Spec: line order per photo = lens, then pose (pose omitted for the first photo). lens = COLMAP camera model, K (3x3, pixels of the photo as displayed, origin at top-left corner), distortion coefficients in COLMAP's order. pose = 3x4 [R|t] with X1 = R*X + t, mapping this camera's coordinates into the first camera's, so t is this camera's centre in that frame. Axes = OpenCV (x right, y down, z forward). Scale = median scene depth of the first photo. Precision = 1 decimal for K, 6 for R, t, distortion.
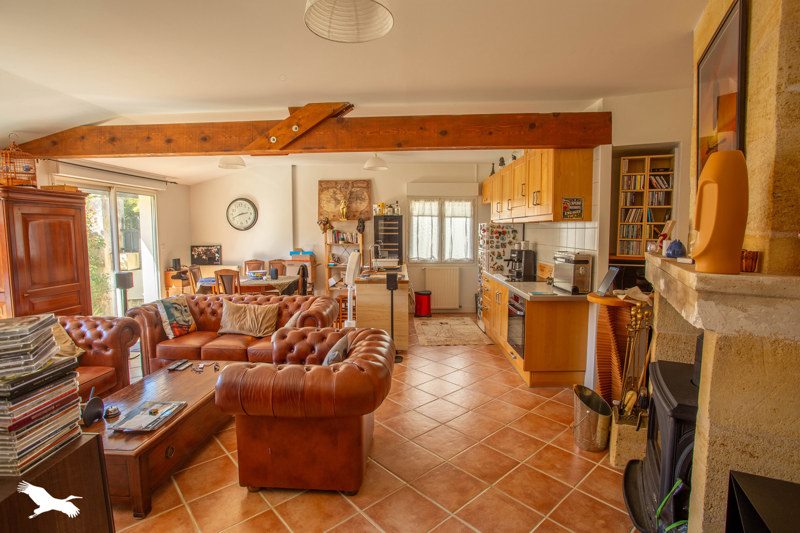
lens RADIAL K [[390.7, 0, 398.4], [0, 390.7, 265.6], [0, 0, 1]] dist [-0.041022, 0.000486]
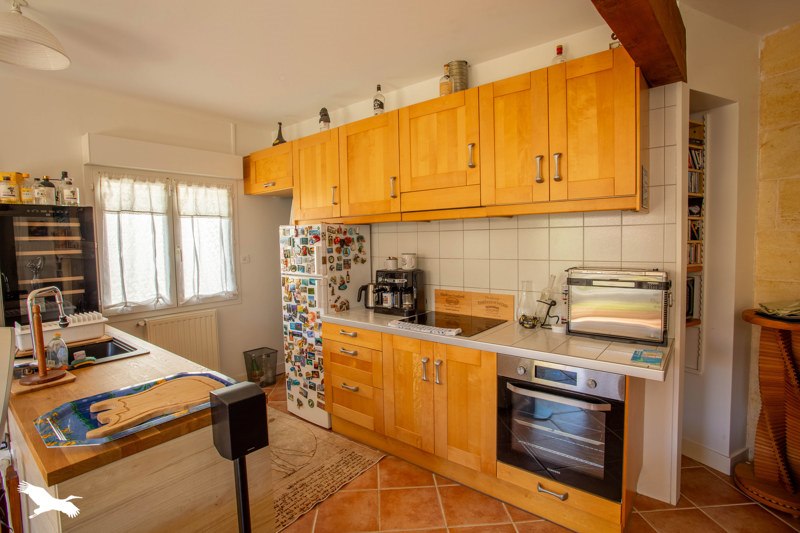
lens RADIAL K [[390.7, 0, 401.3], [0, 390.7, 260.8], [0, 0, 1]] dist [-0.041022, 0.000486]
pose [[0.625573, -0.055330, 0.778201, -0.096501], [0.093784, 0.995582, -0.004605, -0.039109], [-0.774508, 0.075864, 0.627999, 0.492887]]
